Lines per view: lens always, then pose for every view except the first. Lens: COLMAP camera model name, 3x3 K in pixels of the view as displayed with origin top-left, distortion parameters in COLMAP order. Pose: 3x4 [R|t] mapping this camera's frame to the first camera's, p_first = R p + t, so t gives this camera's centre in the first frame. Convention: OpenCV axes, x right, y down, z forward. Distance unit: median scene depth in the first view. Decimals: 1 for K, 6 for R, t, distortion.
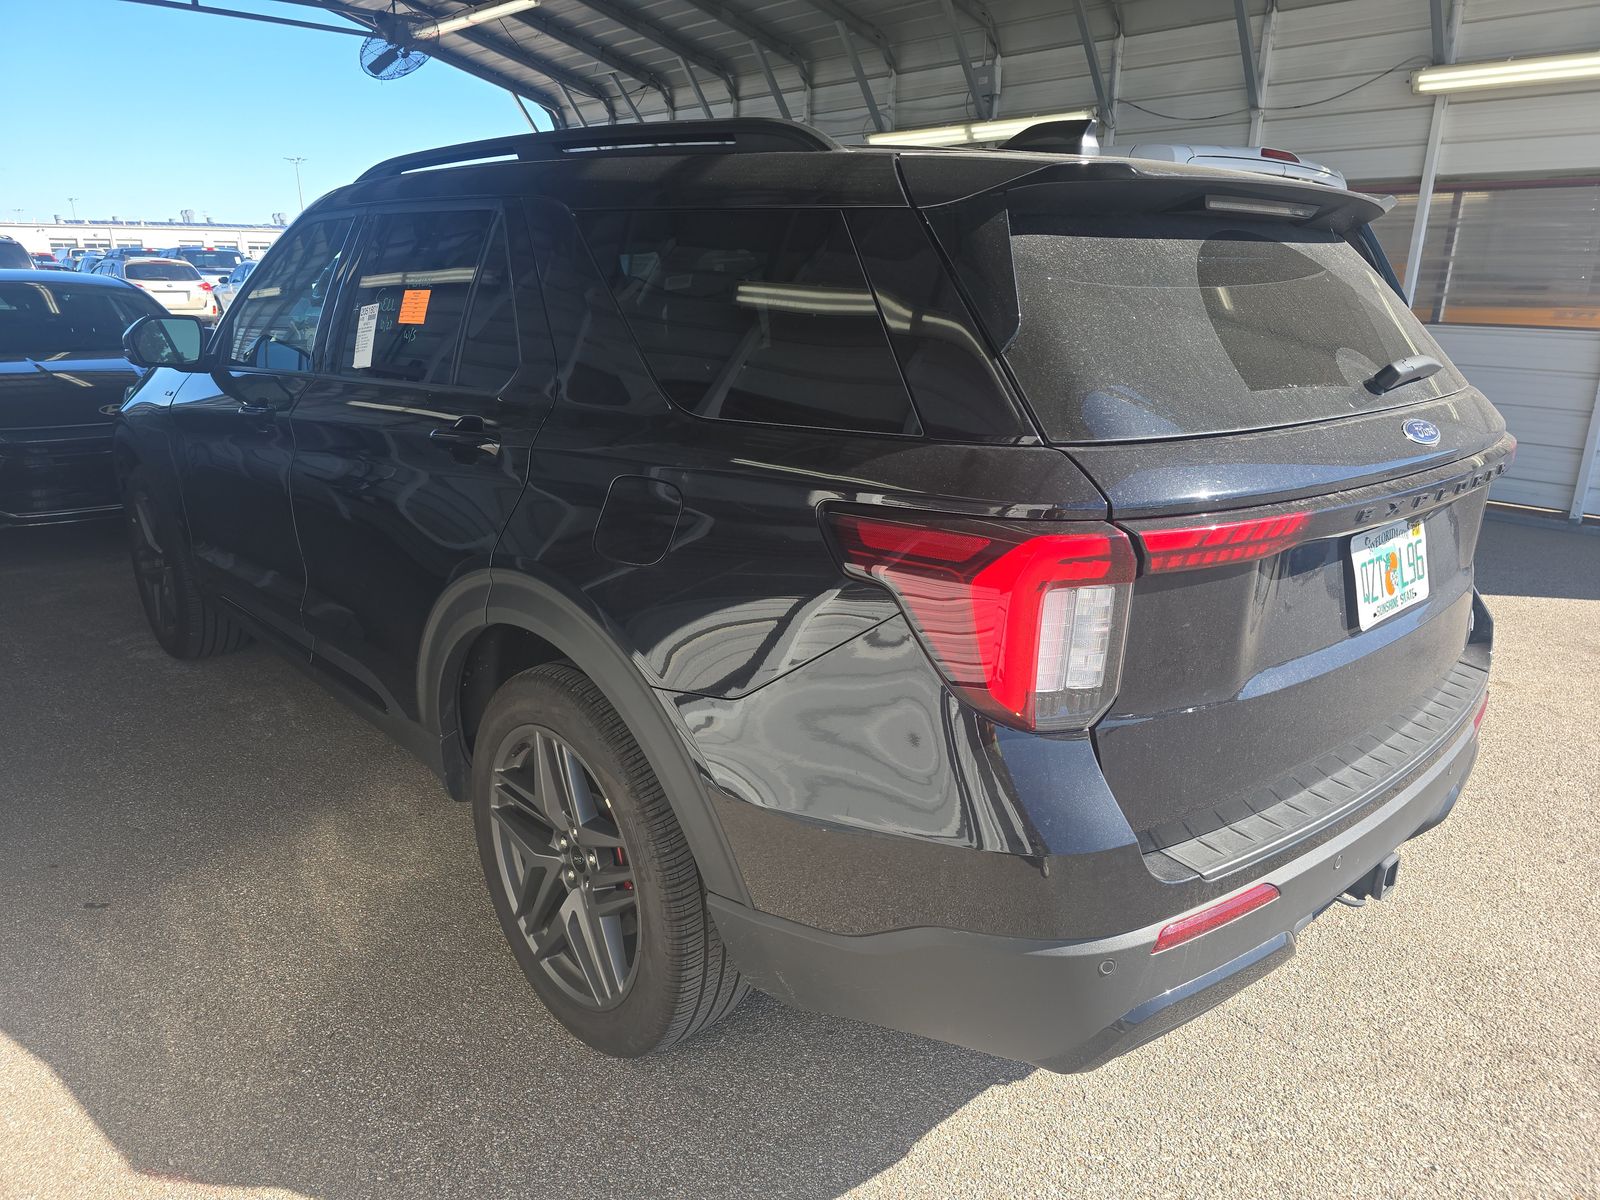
lens RADIAL K [[1065.2, 0, 800.0], [0, 1065.2, 600.0], [0, 0, 1]] dist [0.044698, -0.068885]
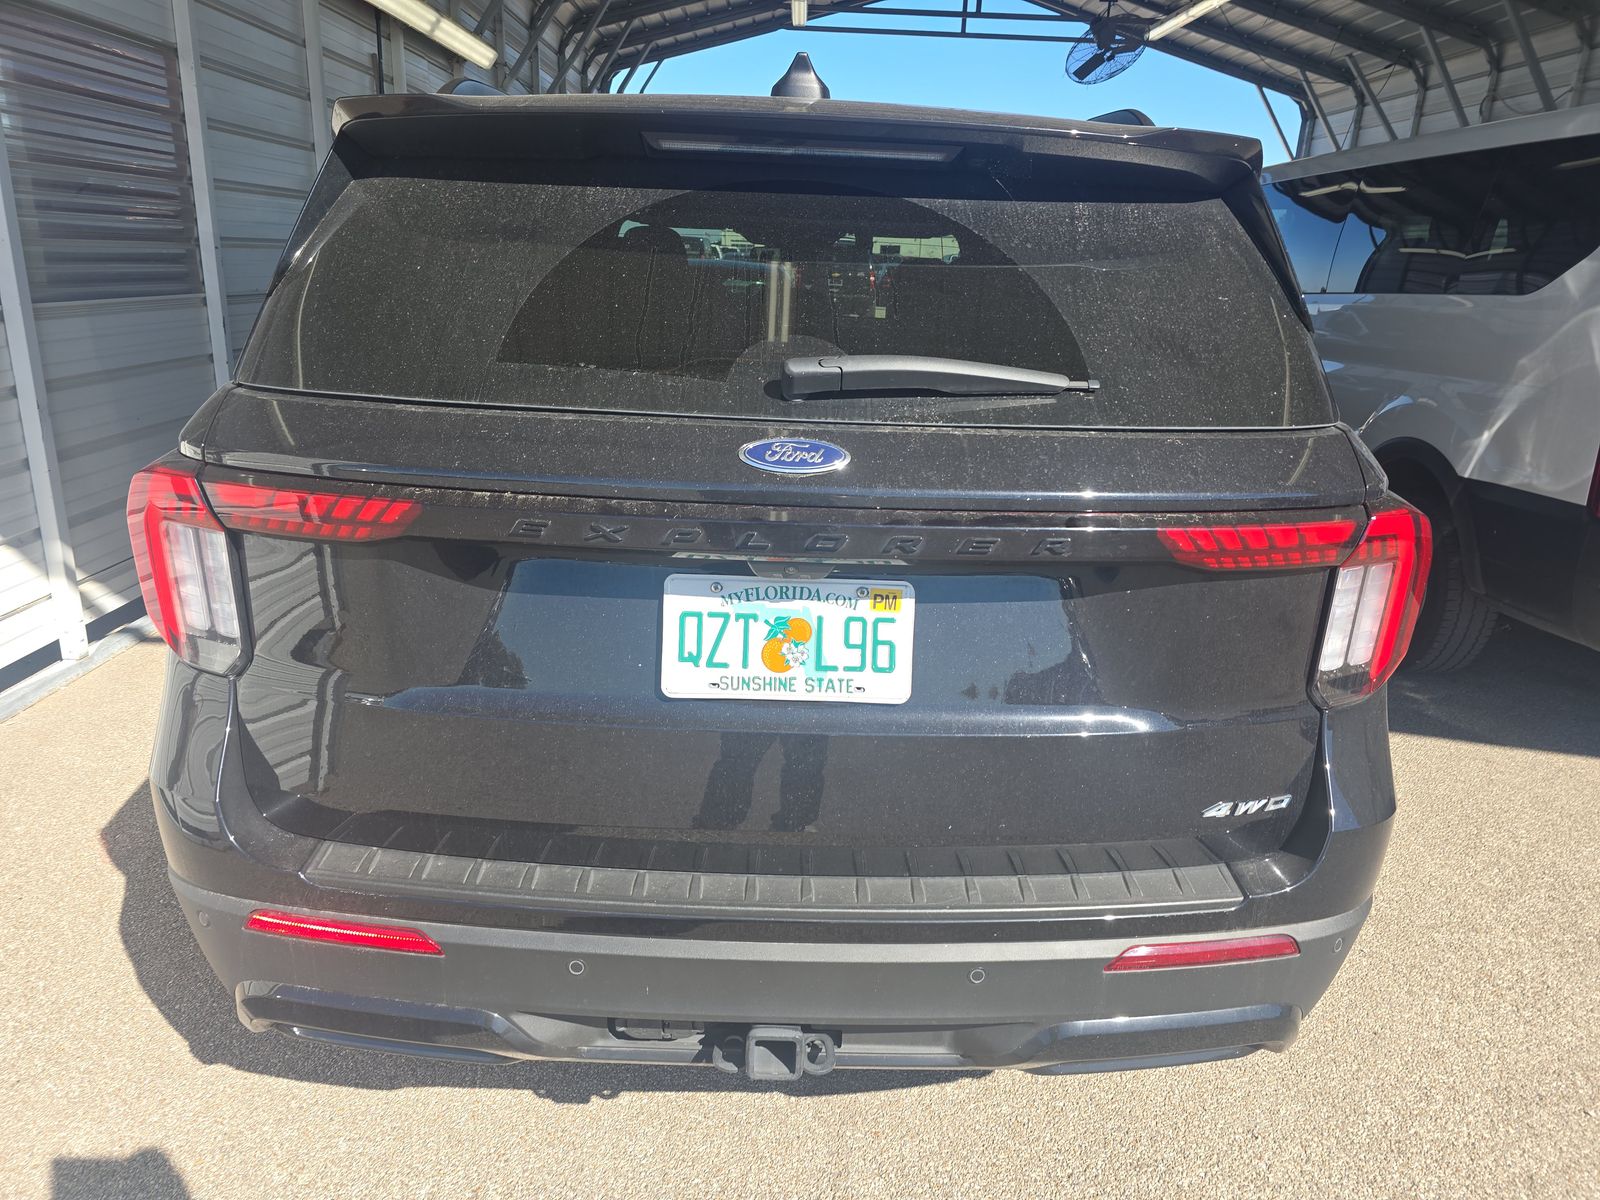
lens RADIAL K [[1065.2, 0, 800.0], [0, 1065.2, 600.0], [0, 0, 1]] dist [0.044698, -0.068885]
pose [[0.740148, 0.214573, -0.637291, 0.172981], [-0.218498, 0.973039, 0.073855, -0.018722], [0.635956, 0.084583, 0.767076, 0.076809]]
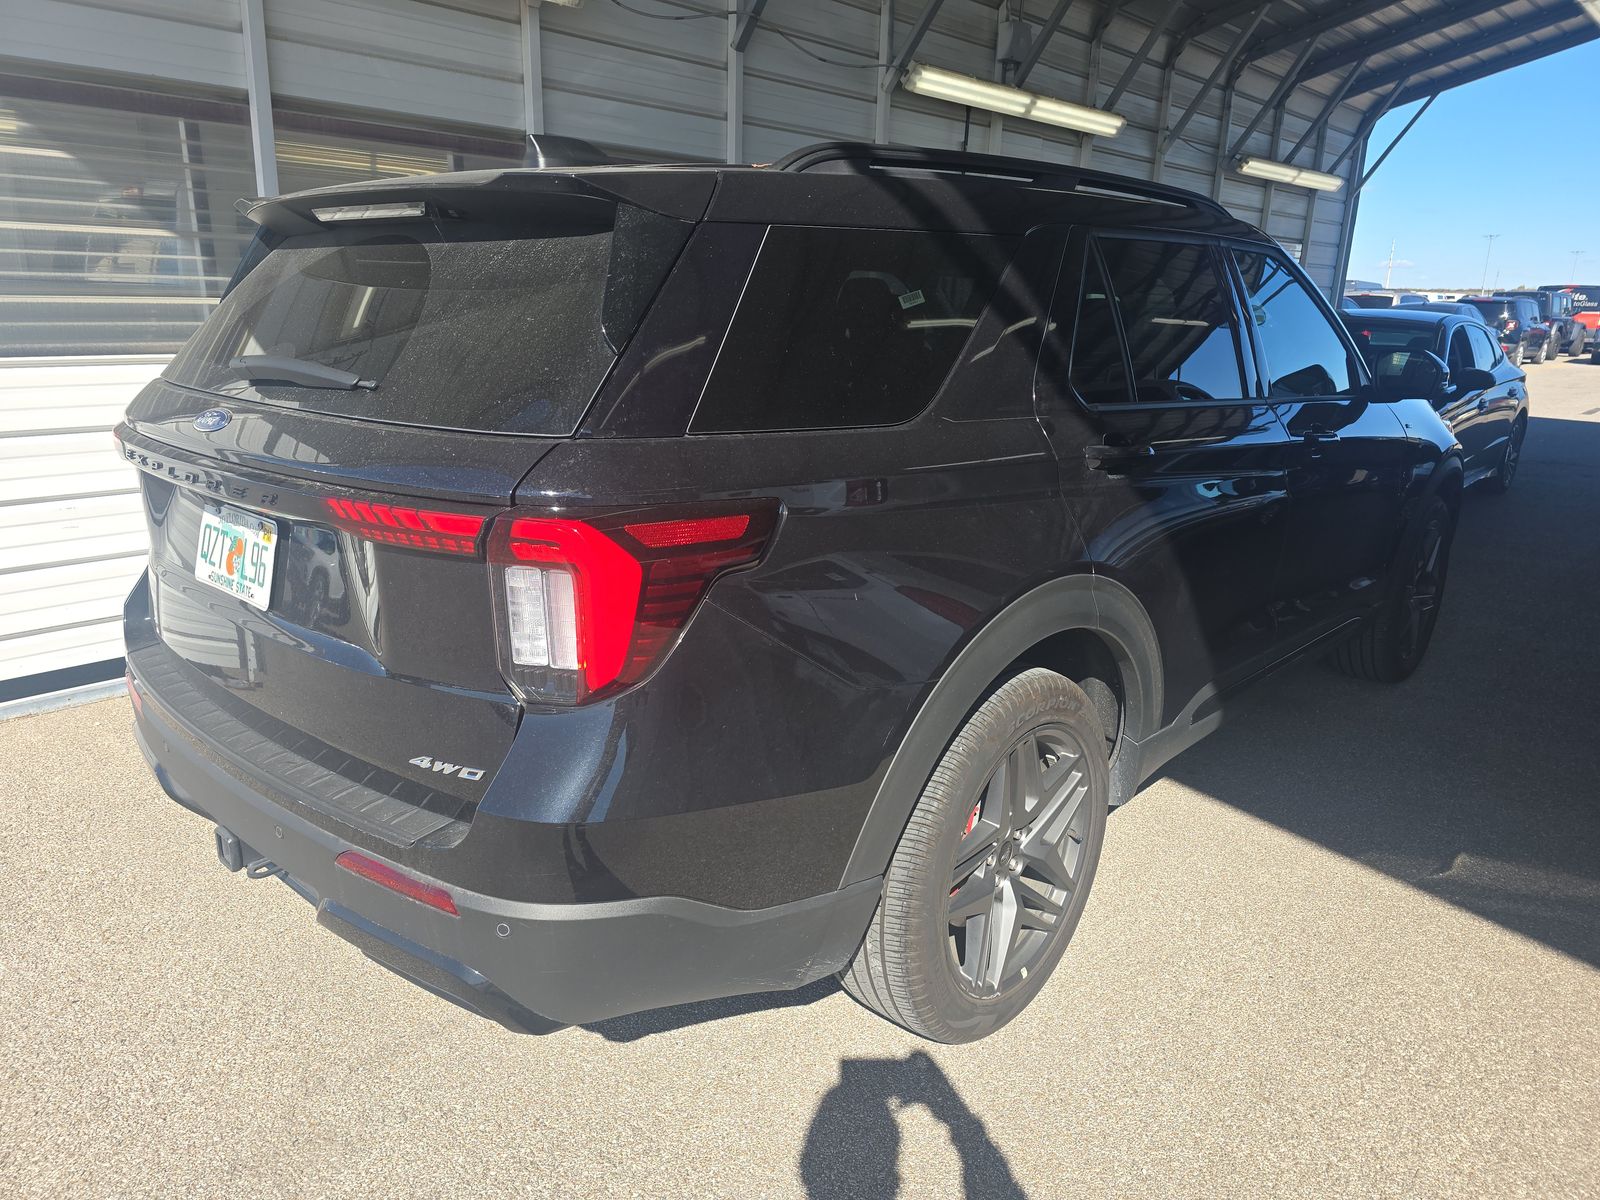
lens RADIAL K [[1065.2, 0, 800.0], [0, 1065.2, 600.0], [0, 0, 1]] dist [0.044698, -0.068885]
pose [[0.108276, 0.259842, -0.959562, 0.275422], [-0.307144, 0.926756, 0.216301, -0.064261], [0.945483, 0.271304, 0.180155, 0.229055]]
